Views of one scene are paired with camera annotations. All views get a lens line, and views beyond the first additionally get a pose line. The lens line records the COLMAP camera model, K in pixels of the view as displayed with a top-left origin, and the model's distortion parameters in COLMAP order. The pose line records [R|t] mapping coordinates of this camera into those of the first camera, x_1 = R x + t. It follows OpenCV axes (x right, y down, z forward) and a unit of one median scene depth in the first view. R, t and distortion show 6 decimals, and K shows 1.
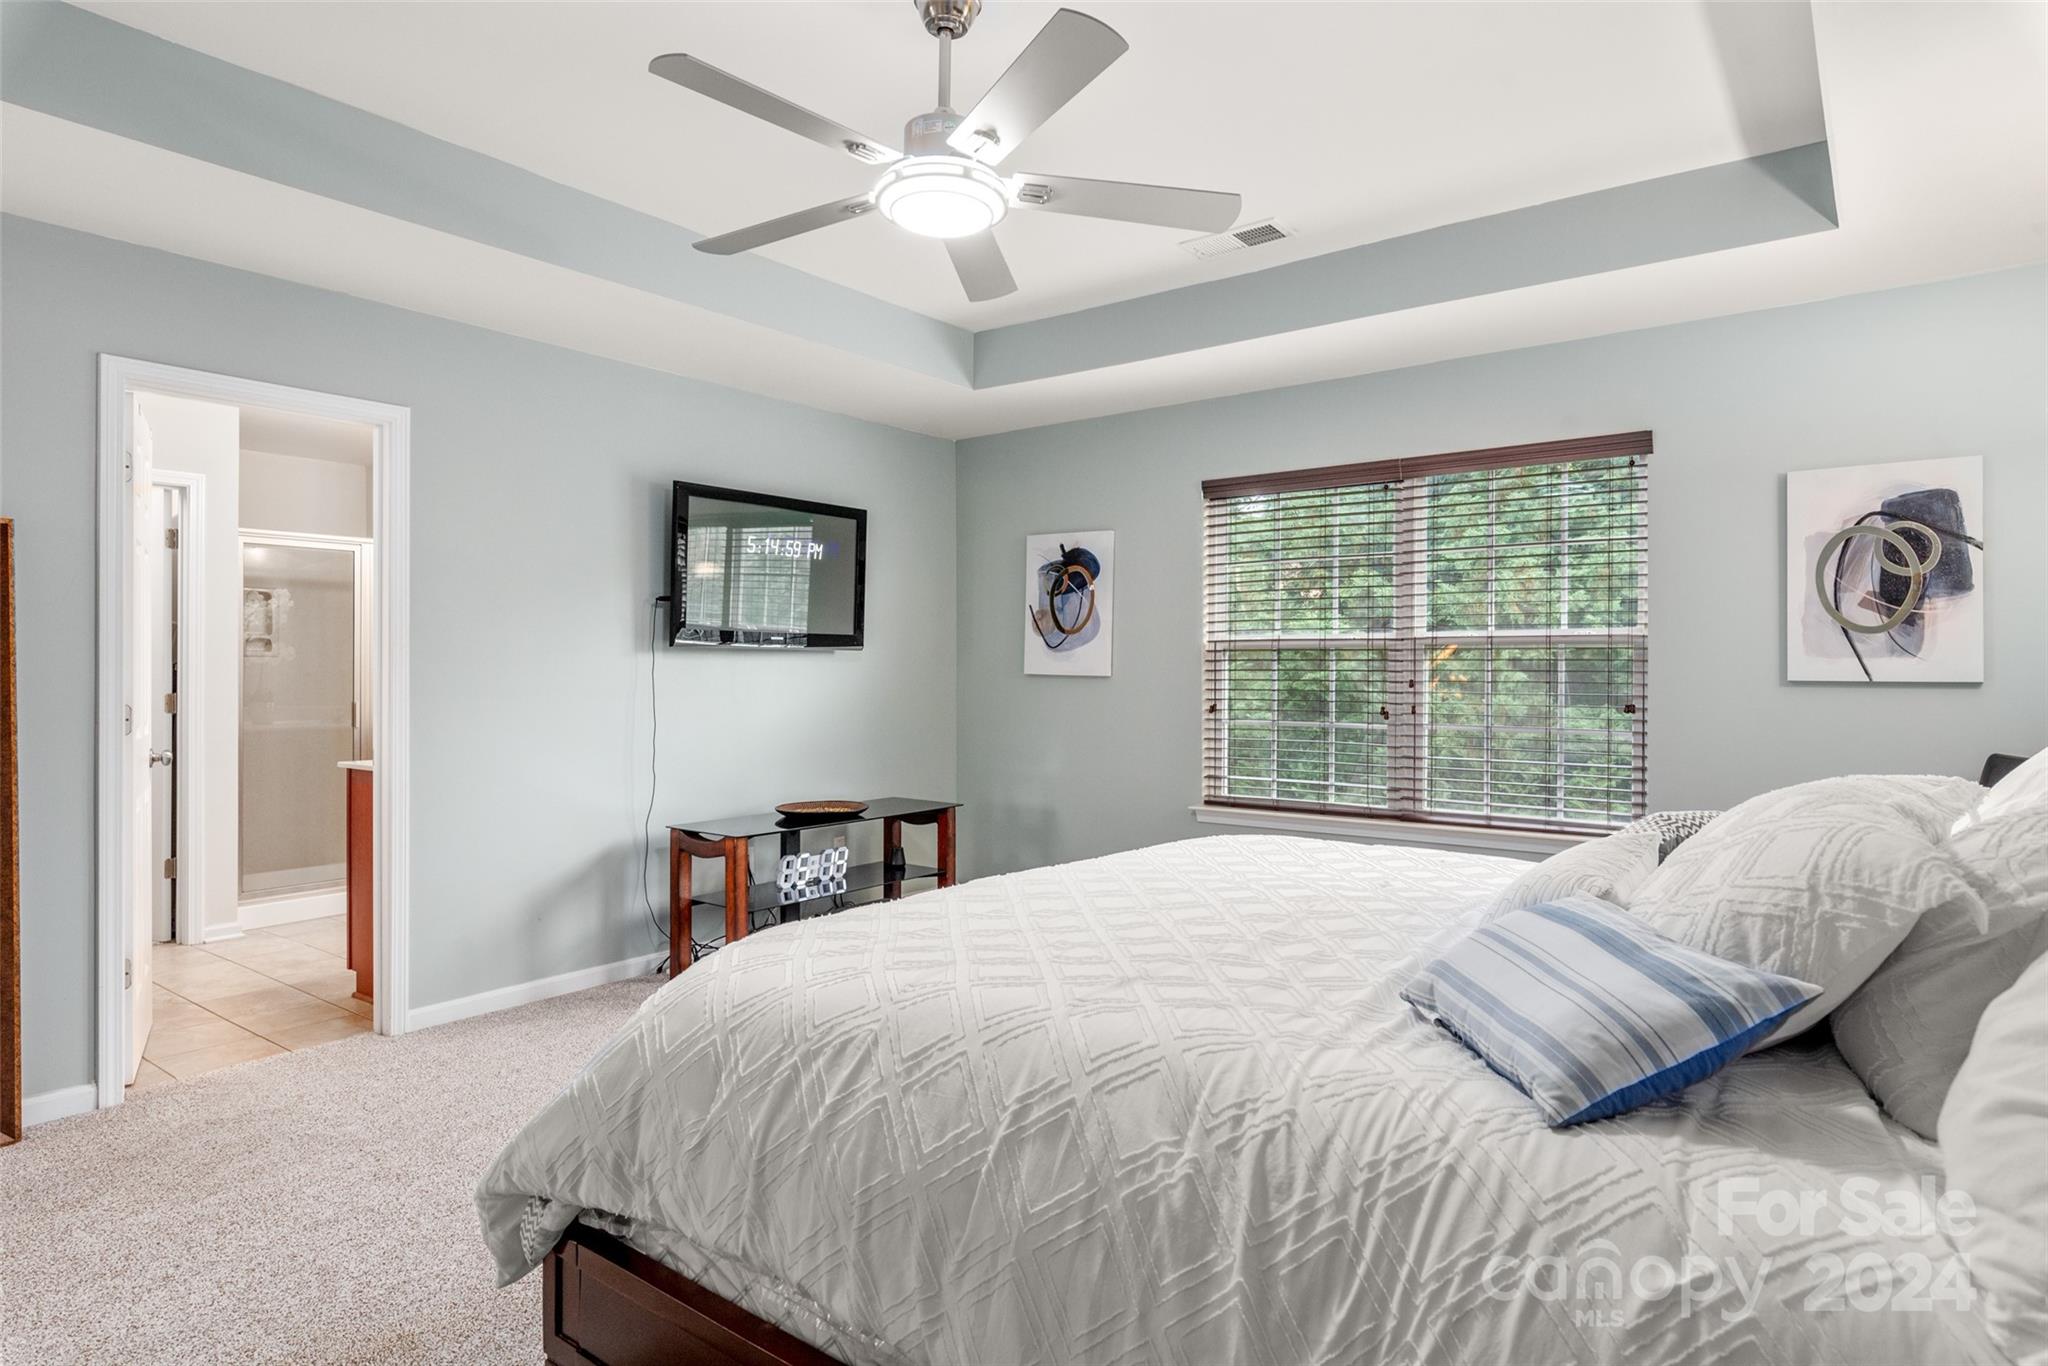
lens RADIAL K [[1132.9, 0, 1023.6], [0, 1132.9, 666.8], [0, 0, 1]] dist [0.014542, -0.000500]
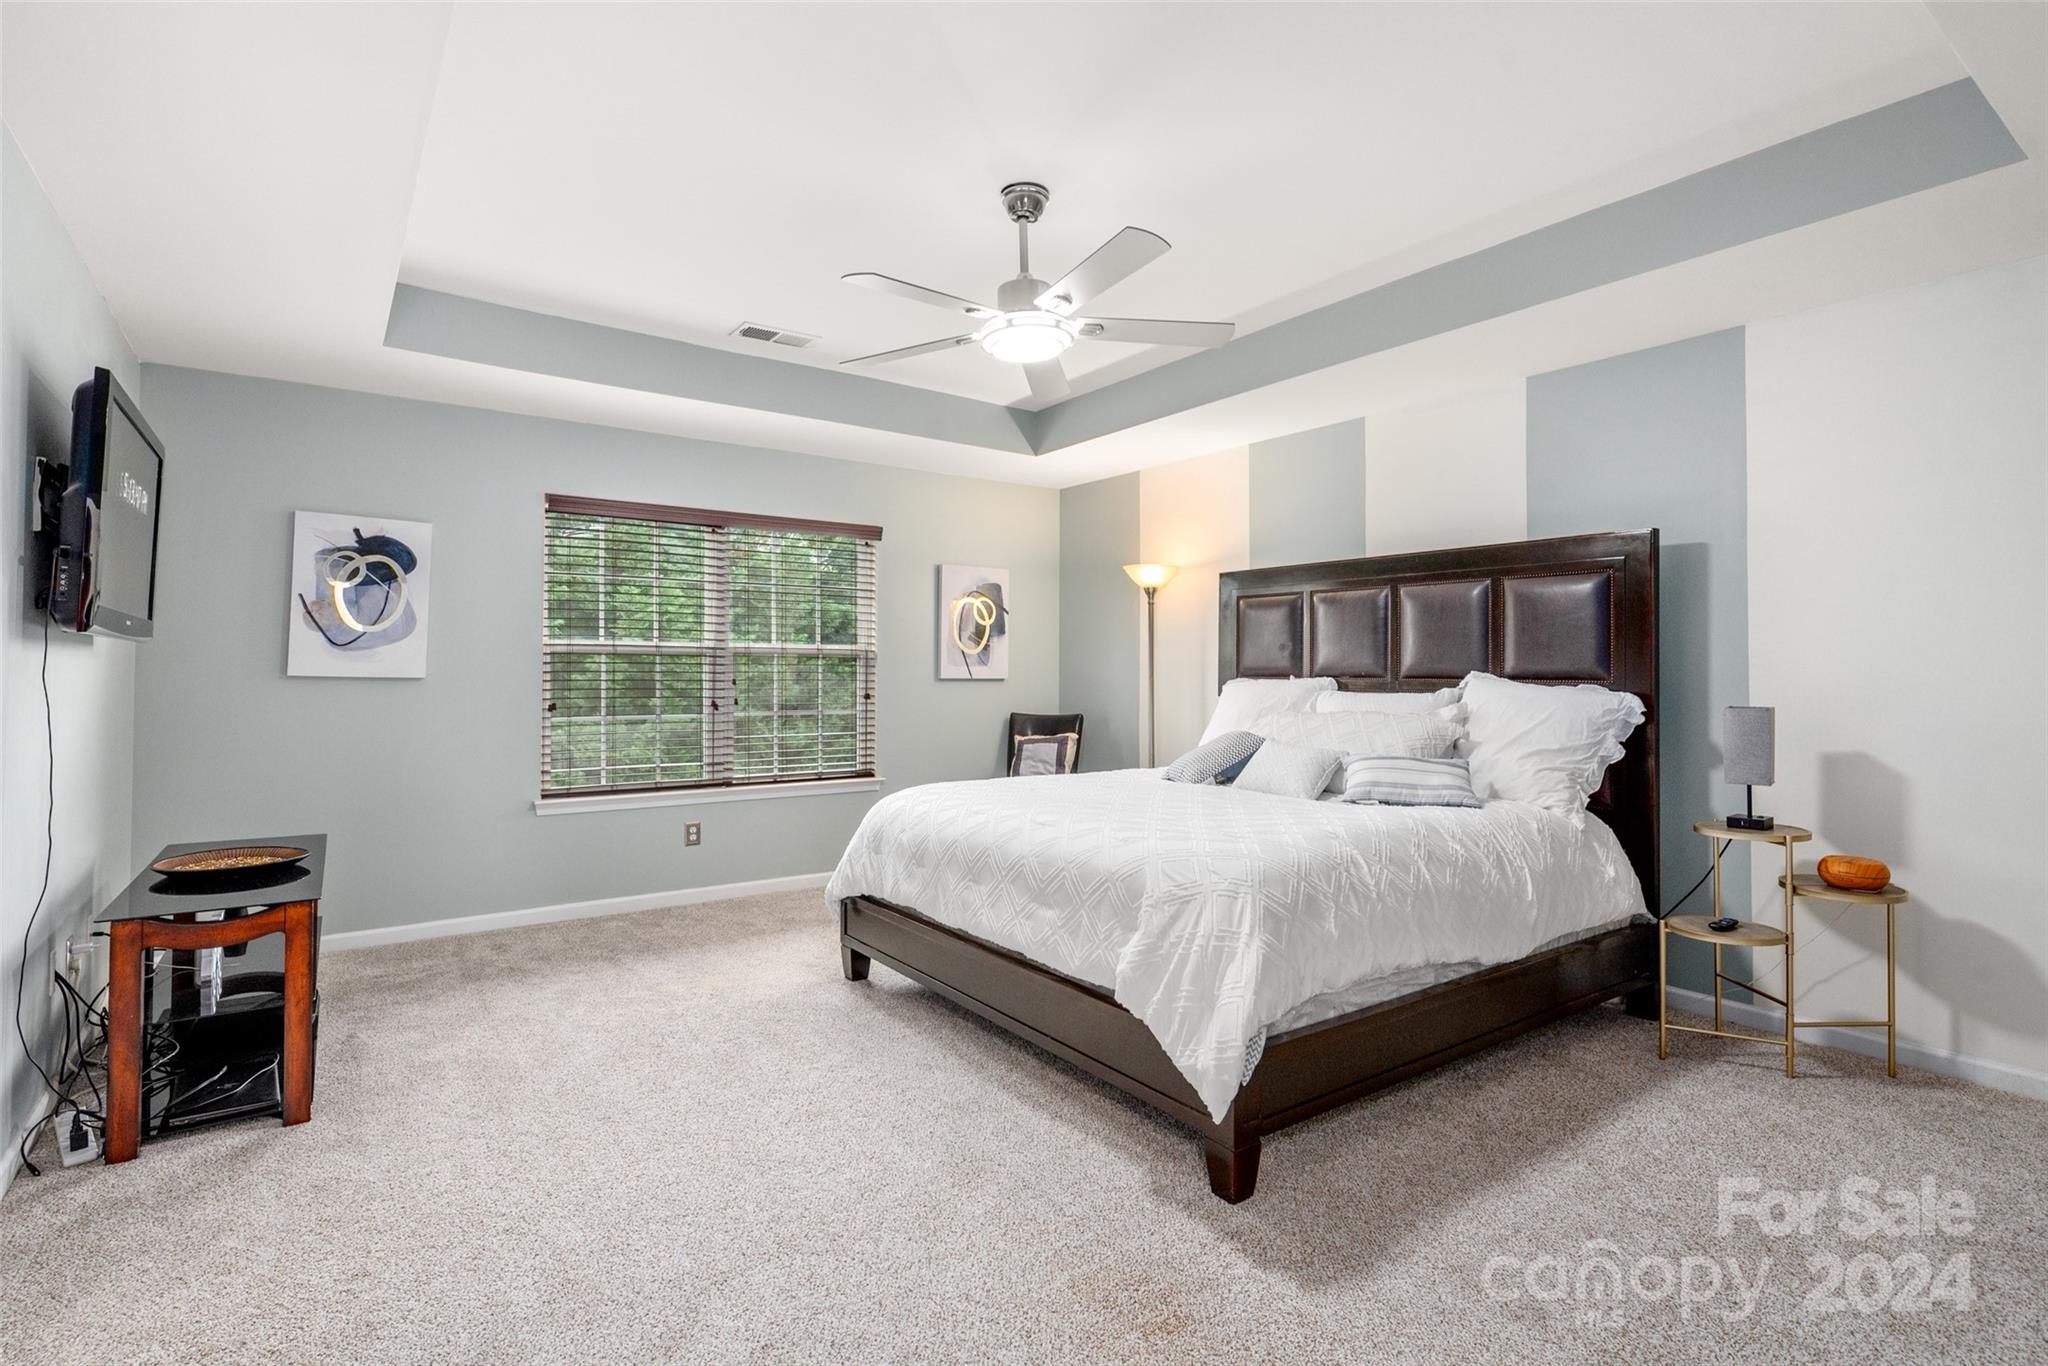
lens RADIAL K [[982.5, 0, 1024.0], [0, 982.5, 683.0], [0, 0, 1]] dist [0.005837, 0.000700]
pose [[0.289855, -0.010804, 0.957009, -0.676774], [-0.005682, 0.999899, 0.013009, -0.001389], [-0.957054, -0.009208, 0.289765, 0.347808]]
